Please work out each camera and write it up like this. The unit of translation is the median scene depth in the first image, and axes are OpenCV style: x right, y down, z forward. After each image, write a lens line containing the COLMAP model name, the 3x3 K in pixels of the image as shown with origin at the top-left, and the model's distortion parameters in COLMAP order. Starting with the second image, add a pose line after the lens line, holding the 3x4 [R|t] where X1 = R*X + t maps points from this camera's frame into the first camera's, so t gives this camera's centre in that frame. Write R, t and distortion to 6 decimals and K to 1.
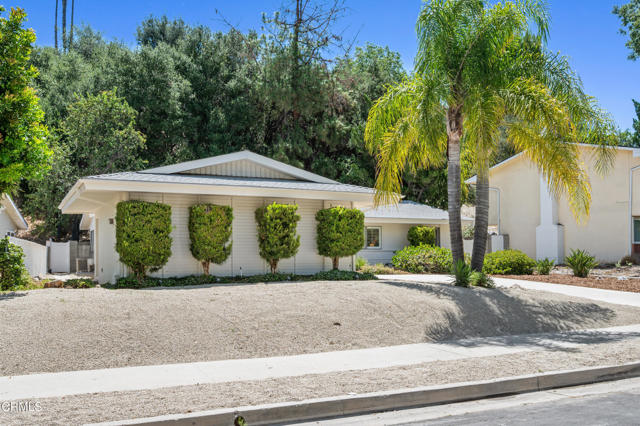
lens RADIAL K [[509.3, 0, 320.3], [0, 509.3, 215.6], [0, 0, 1]] dist [0.007138, -0.004661]
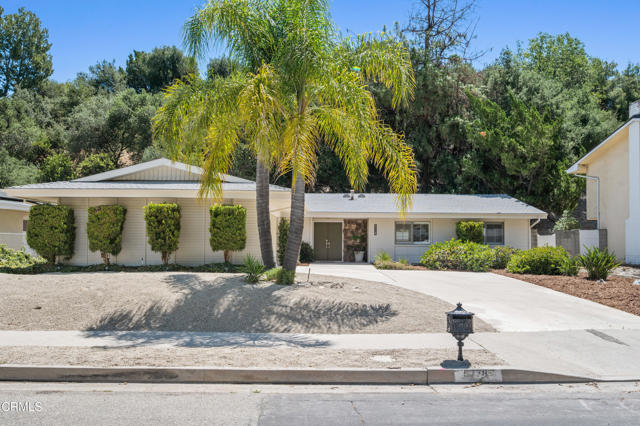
lens RADIAL K [[464.6, 0, 318.8], [0, 464.6, 212.4], [0, 0, 1]] dist [-0.004530, -0.001251]
pose [[0.915833, -0.019601, -0.401081, 0.599607], [0.018956, 0.999805, -0.005578, 0.009186], [0.401112, -0.002494, 0.916026, 0.174937]]
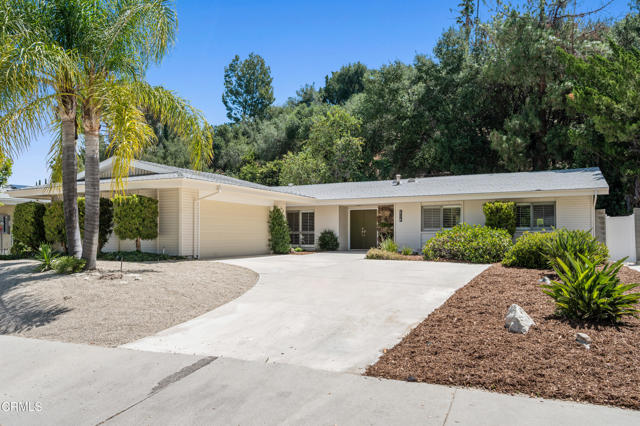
lens RADIAL K [[415.9, 0, 321.5], [0, 415.9, 213.1], [0, 0, 1]] dist [0.006453, -0.000226]
pose [[0.668821, -0.038628, -0.742419, 1.028458], [0.056320, 0.998412, -0.001210, 0.048344], [0.741287, -0.041004, 0.669934, 0.727671]]
